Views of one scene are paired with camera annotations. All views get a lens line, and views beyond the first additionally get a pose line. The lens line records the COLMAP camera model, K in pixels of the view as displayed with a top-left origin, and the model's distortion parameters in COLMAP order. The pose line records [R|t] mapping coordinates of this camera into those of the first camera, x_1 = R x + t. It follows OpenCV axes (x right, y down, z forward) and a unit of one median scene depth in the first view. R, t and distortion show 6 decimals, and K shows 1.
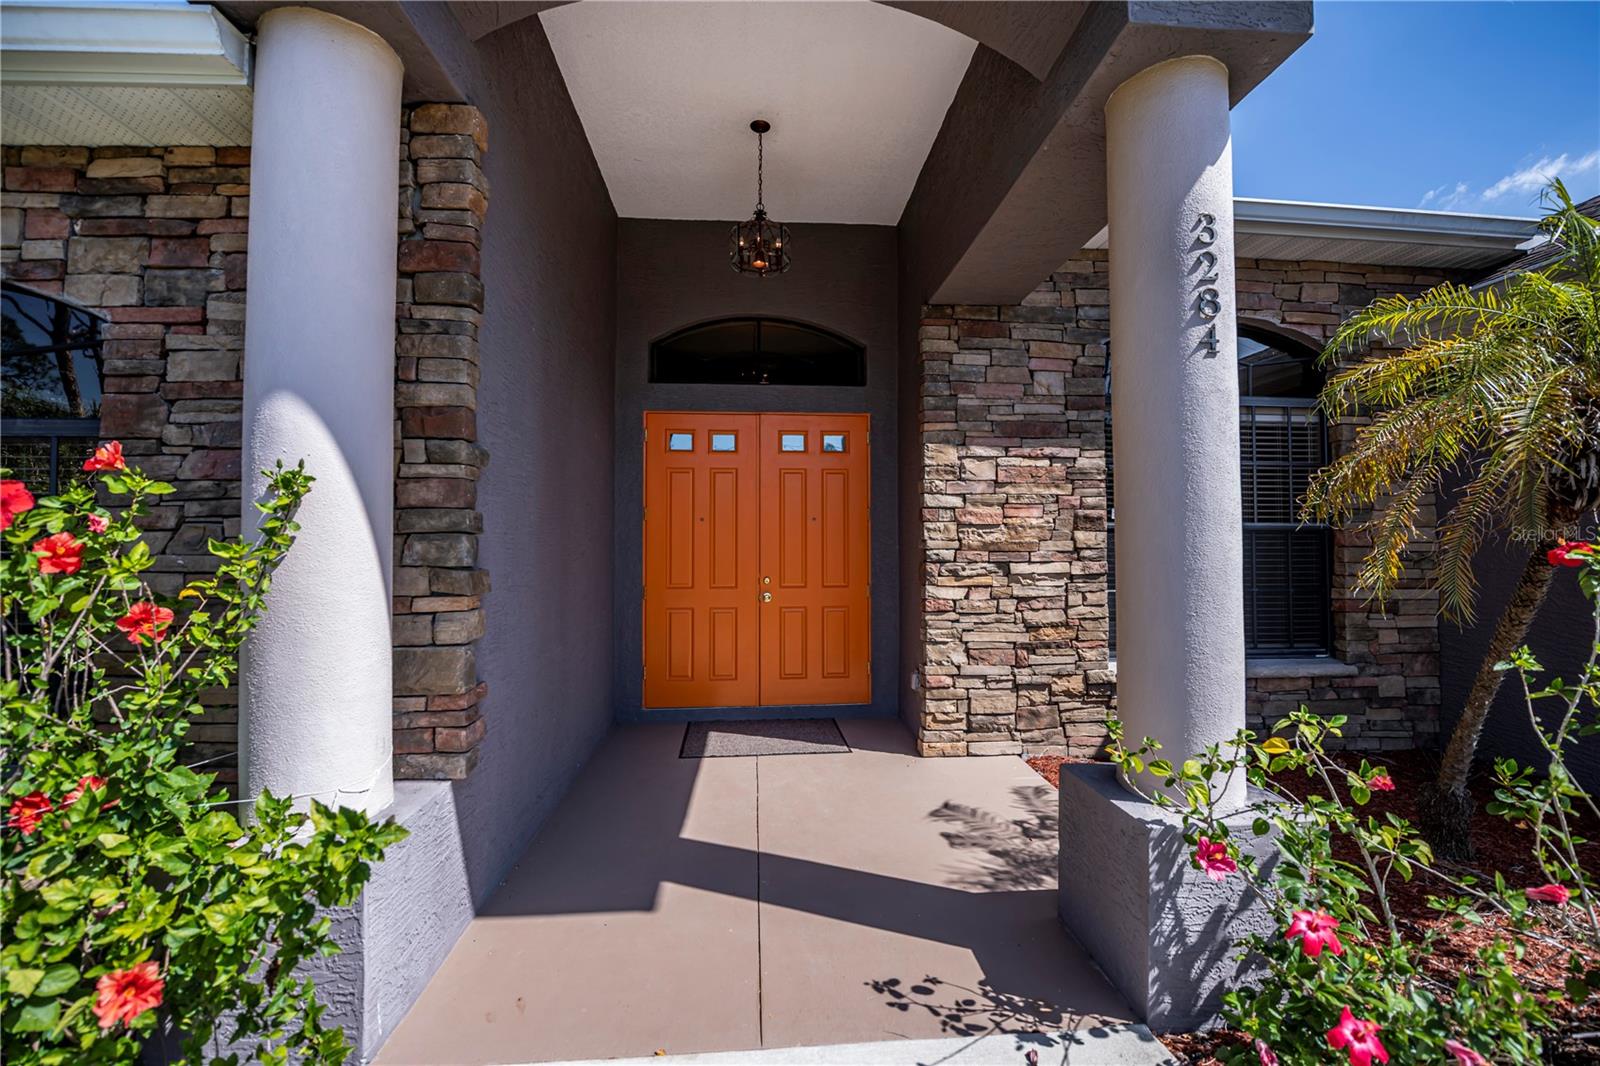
lens RADIAL K [[693.2, 0, 812.1], [0, 693.2, 536.7], [0, 0, 1]] dist [-0.020463, -0.000037]
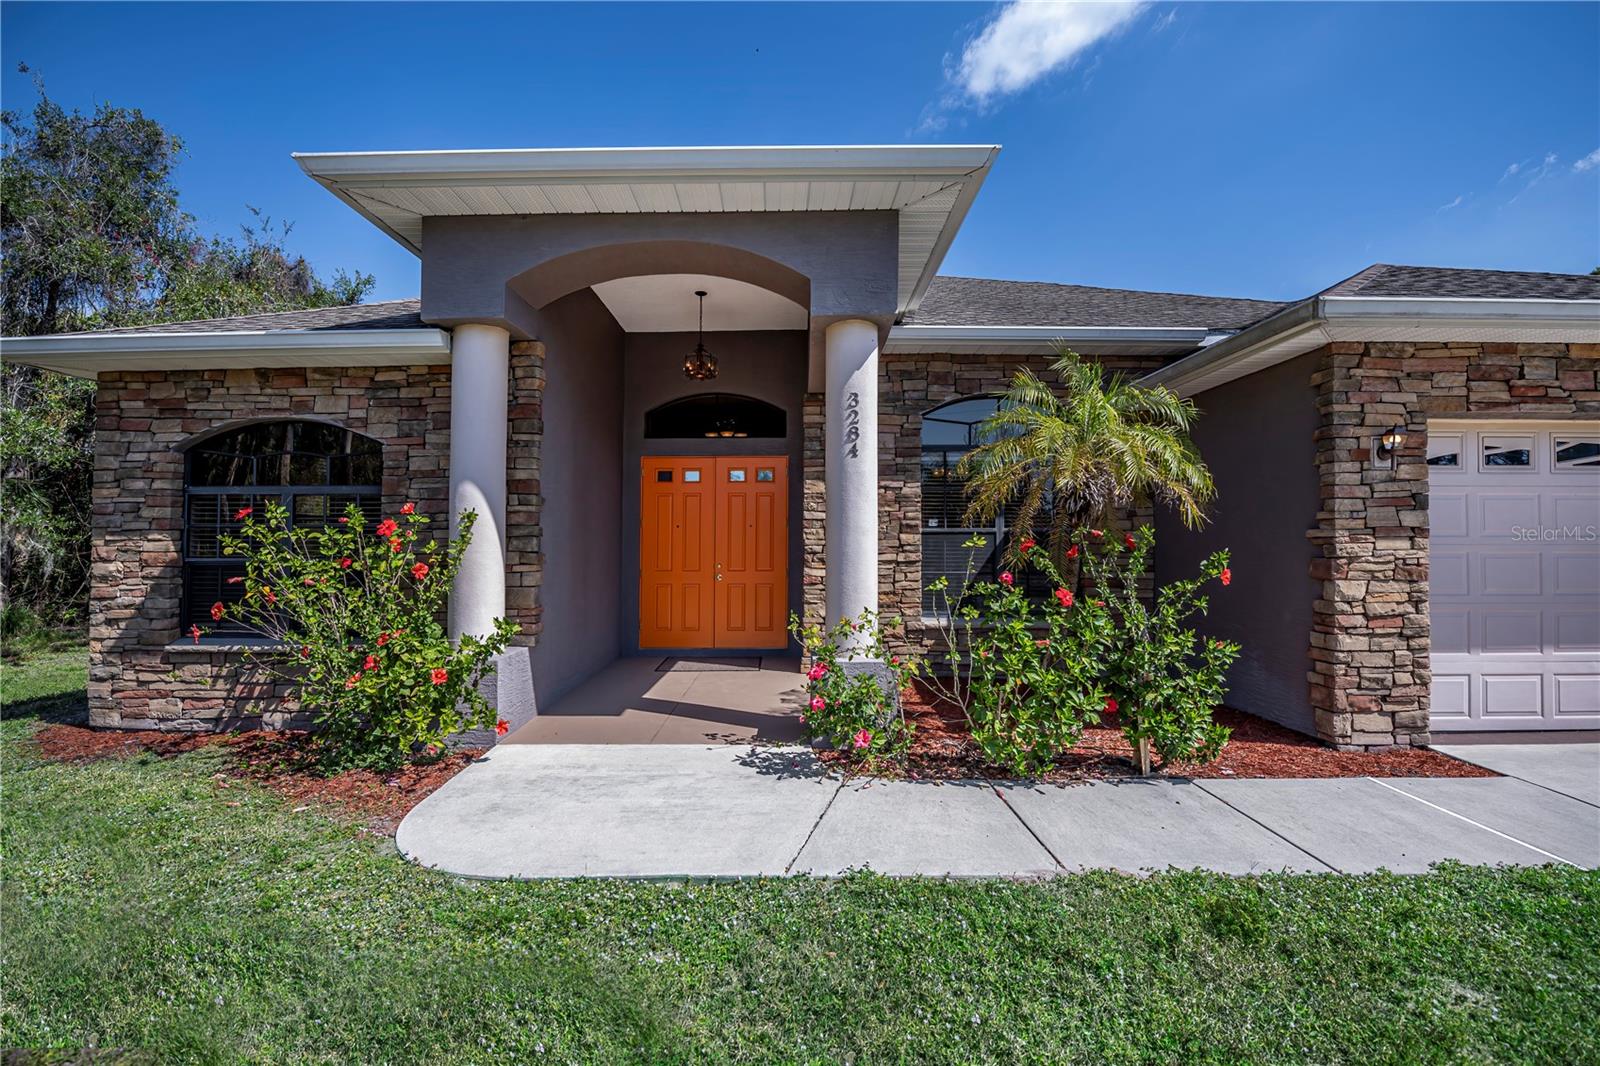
lens RADIAL K [[693.2, 0, 786.6], [0, 693.2, 522.9], [0, 0, 1]] dist [-0.020463, -0.000037]
pose [[0.995161, -0.003762, -0.098190, 0.516870], [0.001727, 0.999782, -0.020807, -0.001168], [0.098247, 0.020537, 0.994950, -1.126037]]
